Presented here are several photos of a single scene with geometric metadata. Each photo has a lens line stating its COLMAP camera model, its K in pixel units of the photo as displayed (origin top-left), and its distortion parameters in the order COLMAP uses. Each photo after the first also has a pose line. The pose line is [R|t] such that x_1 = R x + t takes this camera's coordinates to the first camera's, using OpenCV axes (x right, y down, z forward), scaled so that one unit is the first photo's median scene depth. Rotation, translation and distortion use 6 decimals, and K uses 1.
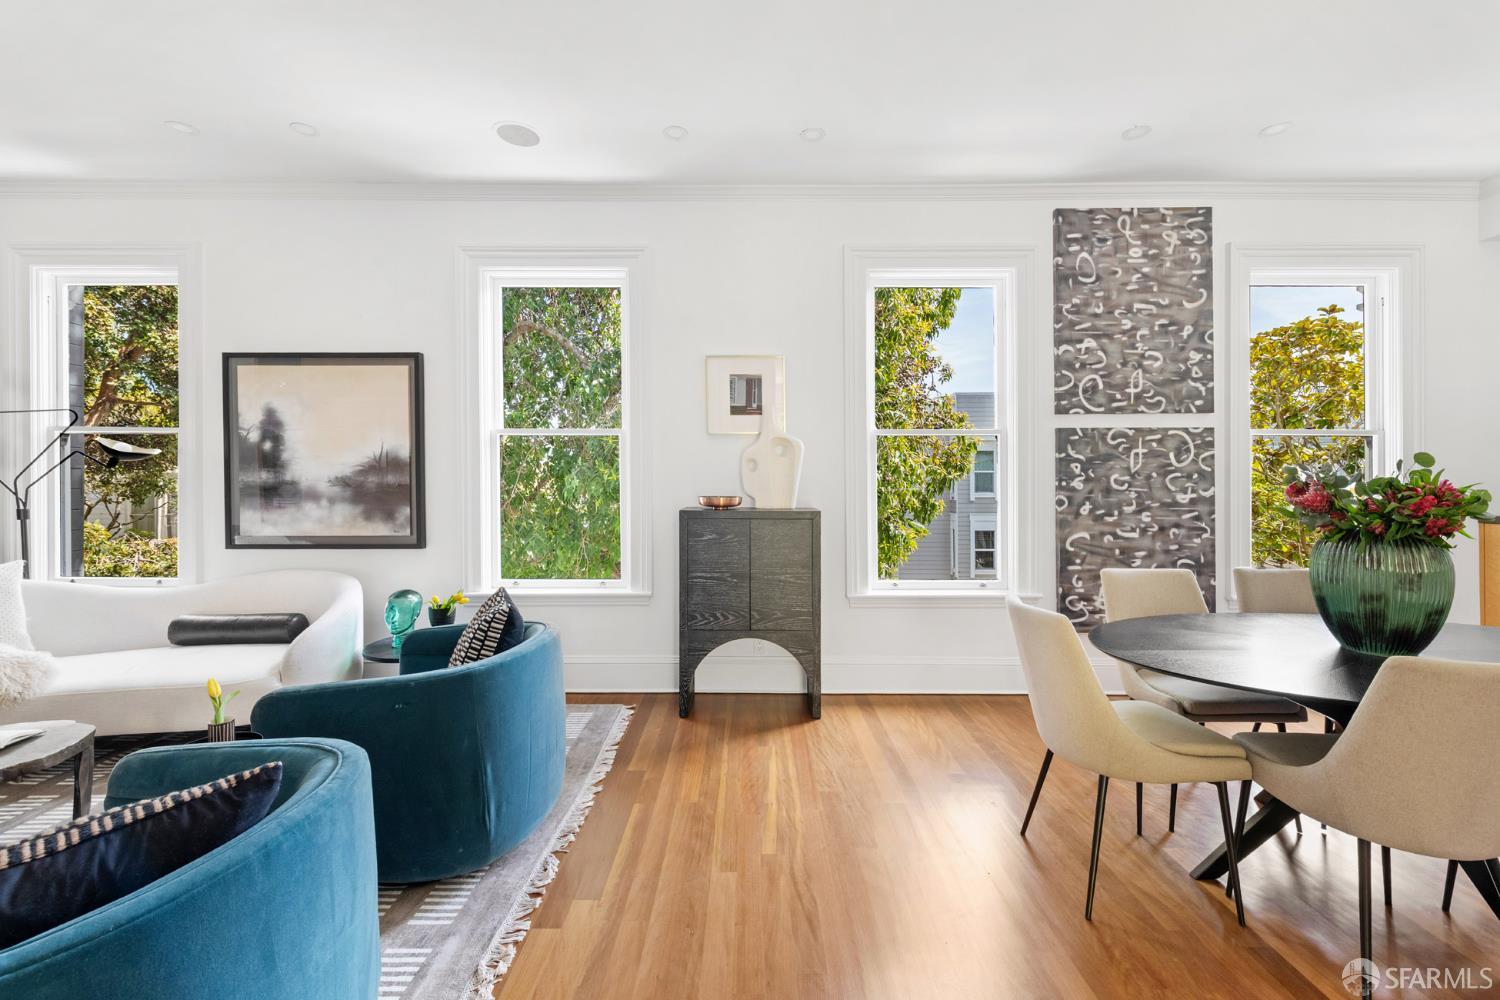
lens RADIAL K [[594.5, 0, 748.9], [0, 594.5, 492.4], [0, 0, 1]] dist [0.007518, -0.001863]
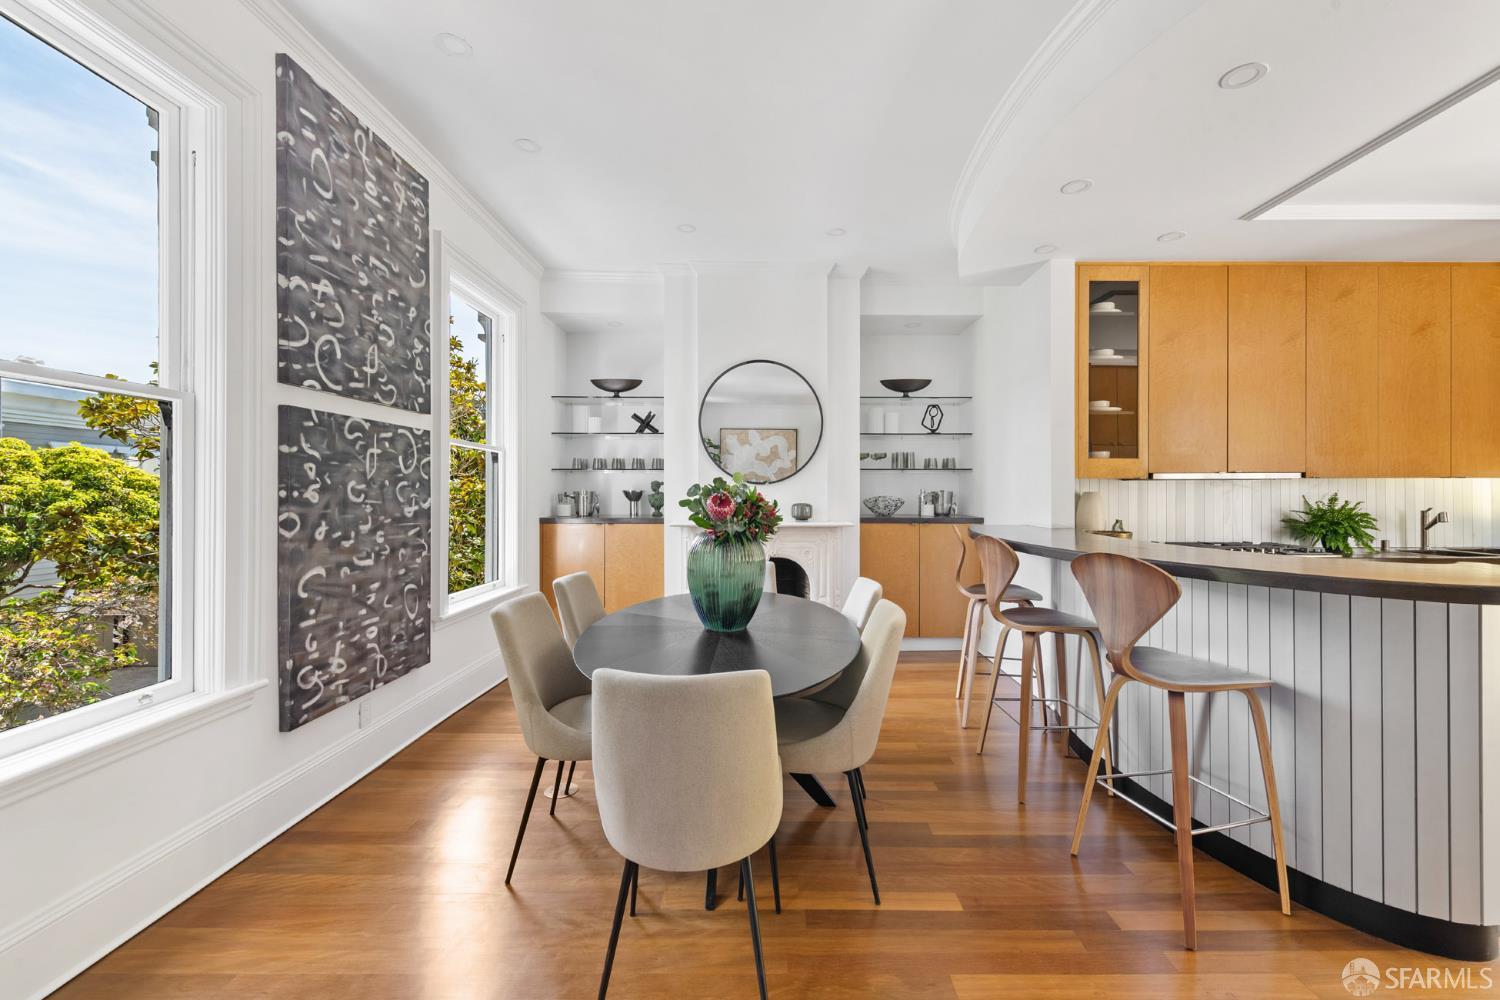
lens RADIAL K [[594.5, 0, 777.2], [0, 594.5, 491.2], [0, 0, 1]] dist [0.007518, -0.001863]
pose [[-0.026775, 0.002758, 0.999638, -0.121057], [0.008291, 0.999962, -0.002536, -0.011949], [-0.999607, 0.008220, -0.026797, 0.504246]]
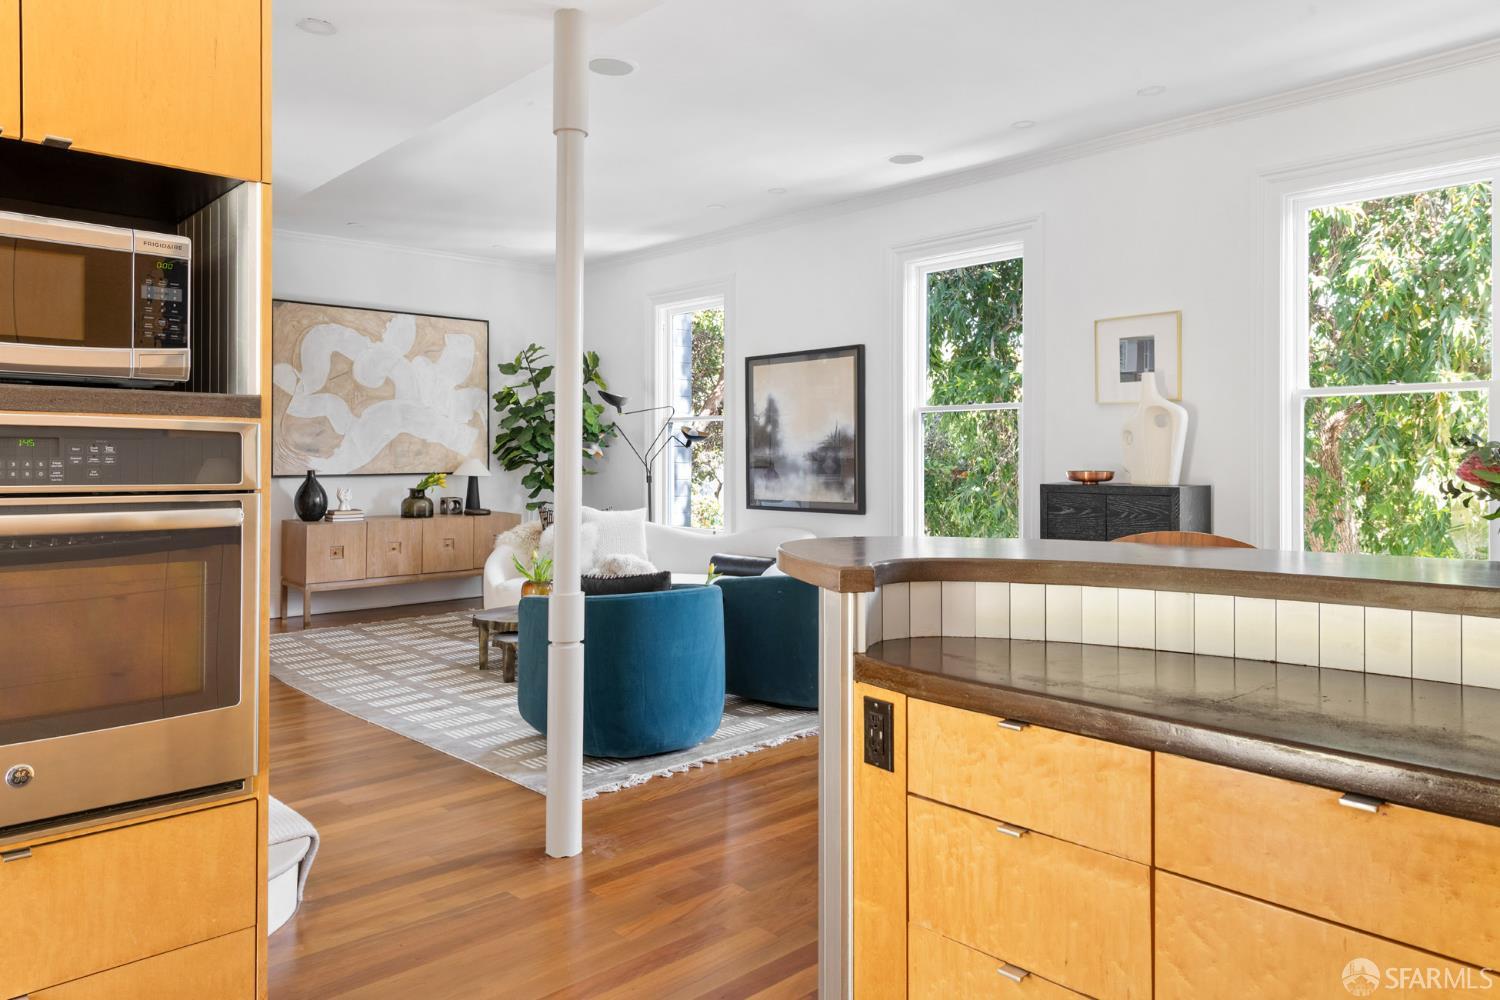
lens RADIAL K [[1003.3, 0, 743.5], [0, 1003.3, 481.2], [0, 0, 1]] dist [0.012618, -0.000926]
pose [[0.679368, 0.015314, -0.733638, 0.723315], [-0.009311, 0.999882, 0.012249, 0.008379], [0.733739, -0.001490, 0.679430, -0.485800]]
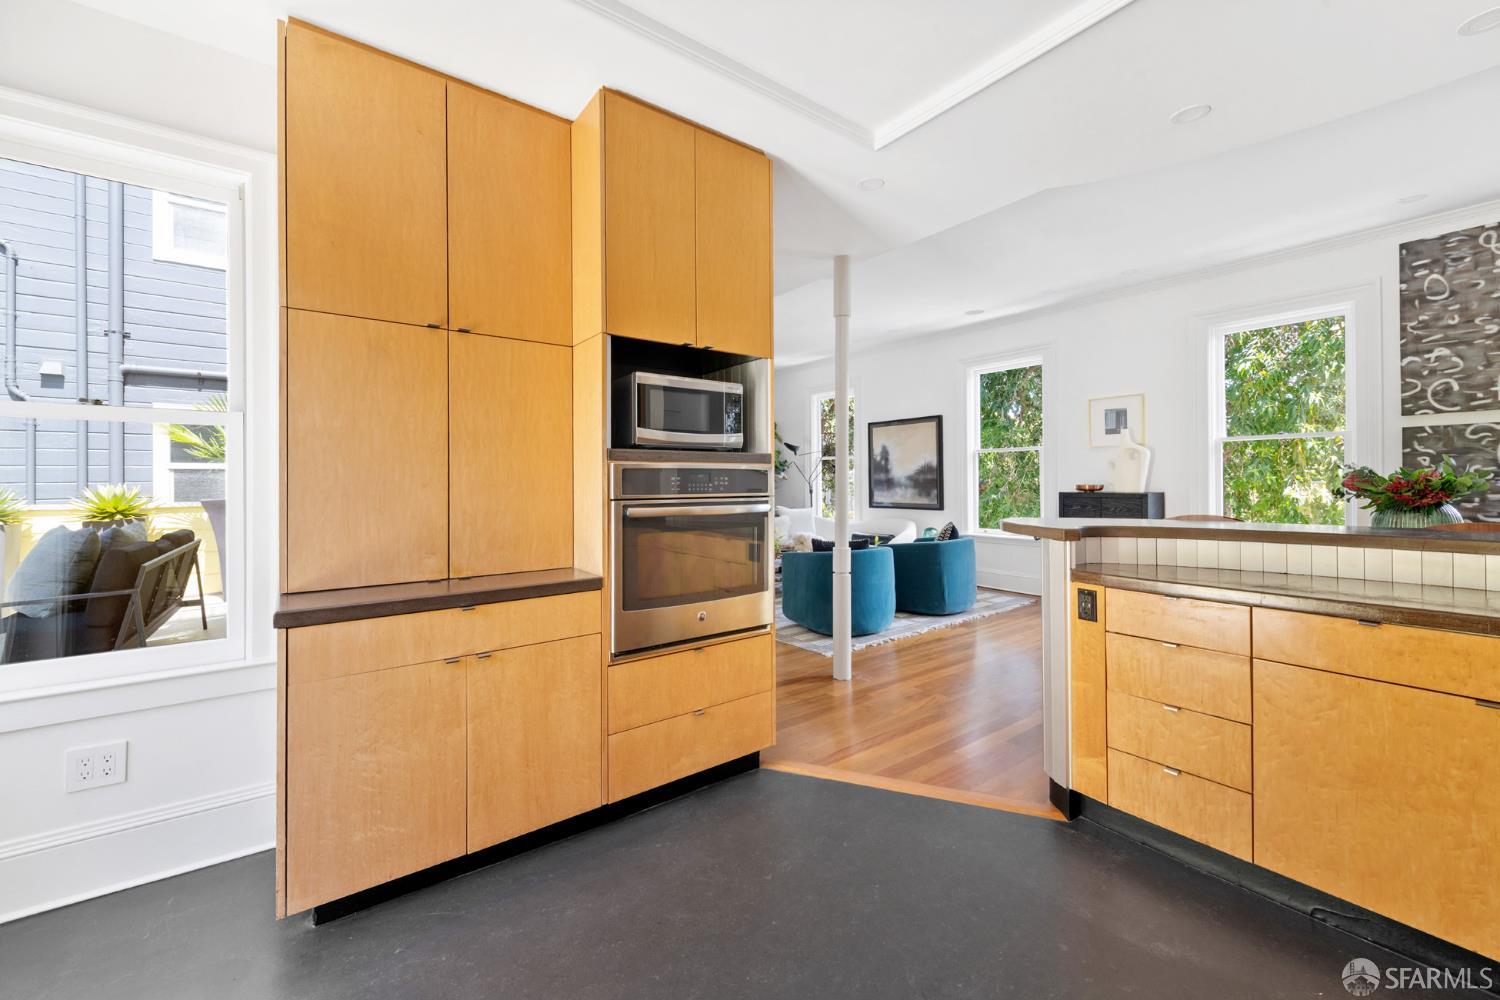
lens RADIAL K [[594.5, 0, 743.8], [0, 594.5, 491.8], [0, 0, 1]] dist [0.007518, -0.001863]
pose [[0.591208, 0.009775, -0.806460, 0.706970], [-0.001862, 0.999940, 0.010755, 0.009714], [0.806517, -0.004856, 0.591191, -0.765809]]
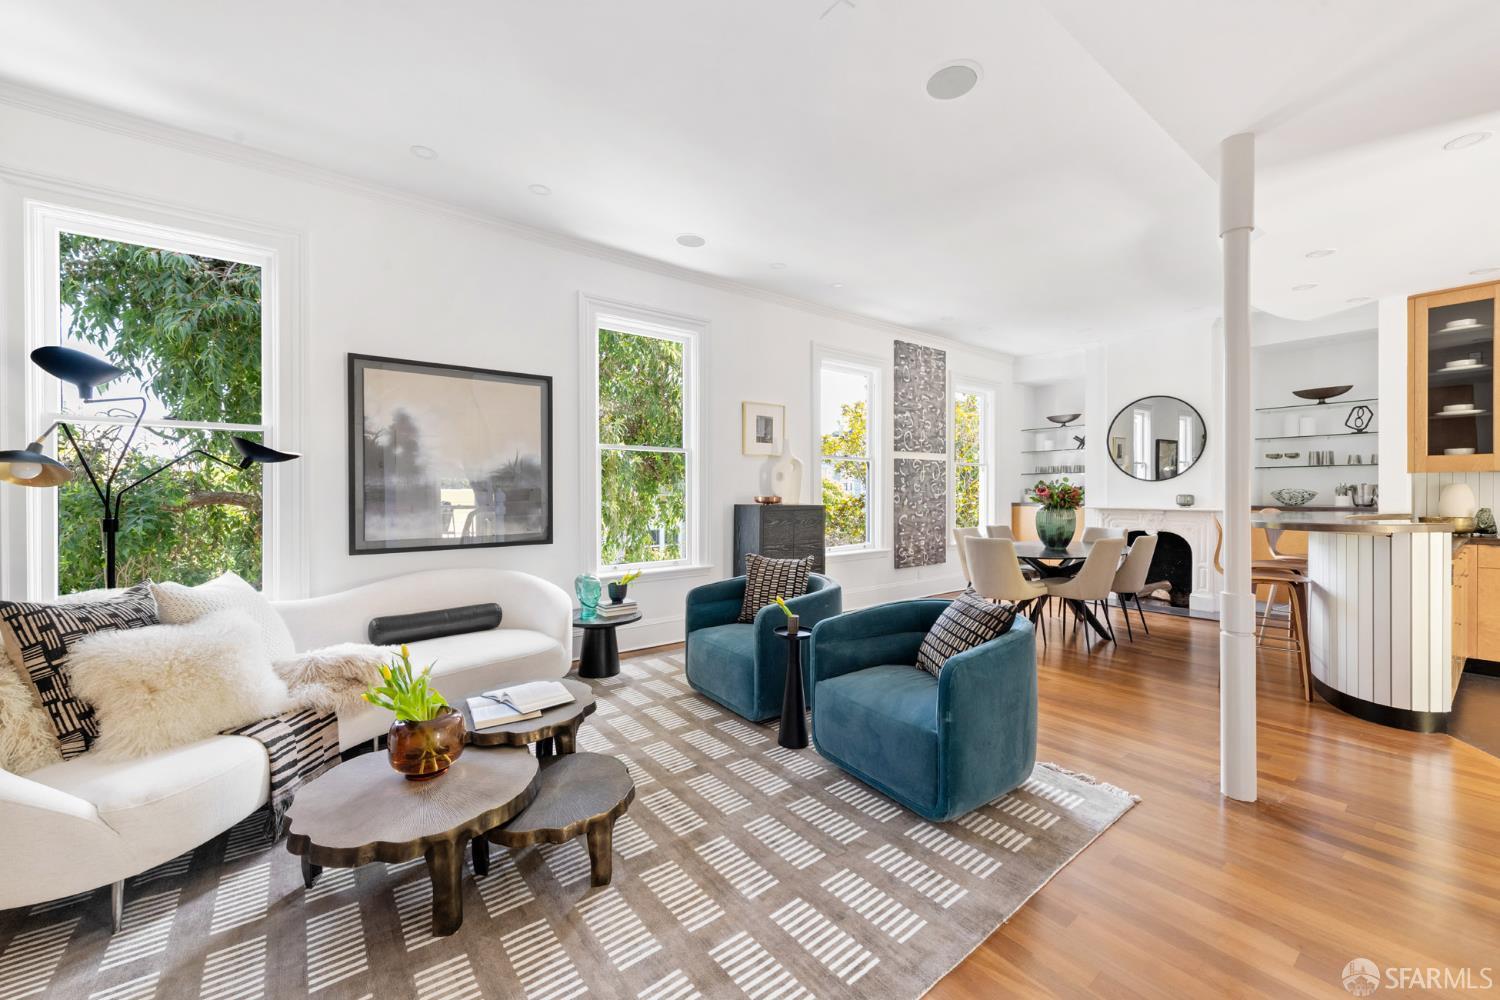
lens RADIAL K [[594.5, 0, 748.2], [0, 594.5, 503.9], [0, 0, 1]] dist [0.007518, -0.001863]
pose [[0.783647, -0.015398, 0.621015, -0.991558], [0.008537, 0.999865, 0.014019, 0.003152], [-0.621148, -0.005684, 0.783673, -0.162305]]
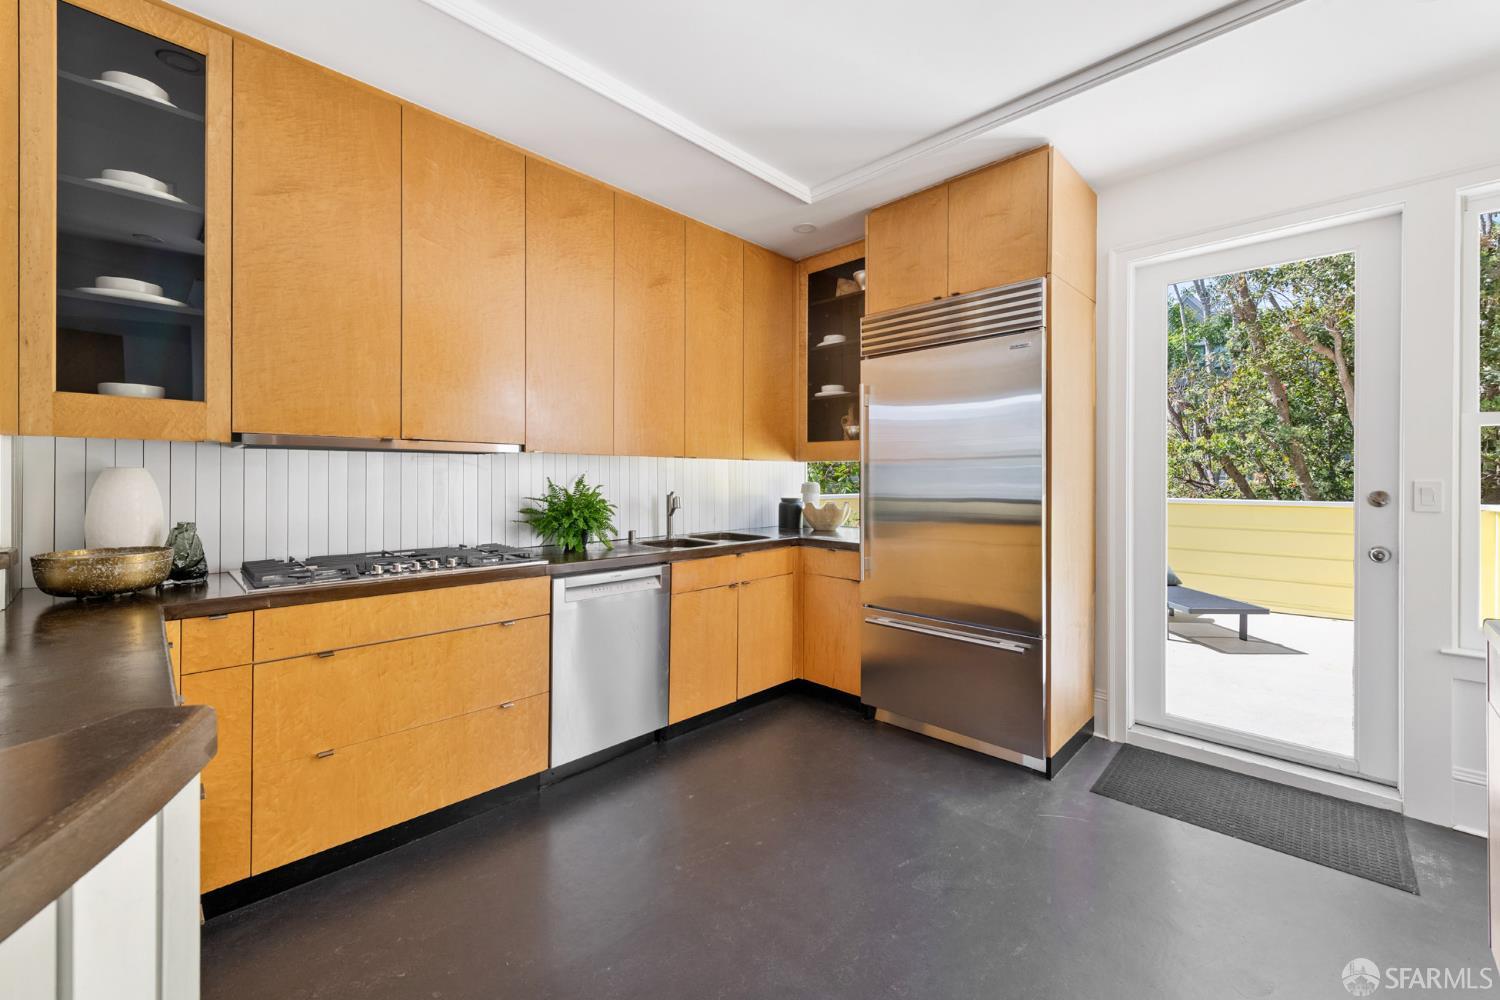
lens RADIAL K [[594.5, 0, 724.8], [0, 594.5, 468.9], [0, 0, 1]] dist [0.007518, -0.001863]
pose [[-0.705540, 0.005240, 0.708651, 0.197715], [-0.000092, 0.999972, -0.007486, -0.003702], [-0.708671, -0.005347, -0.705519, -0.103879]]
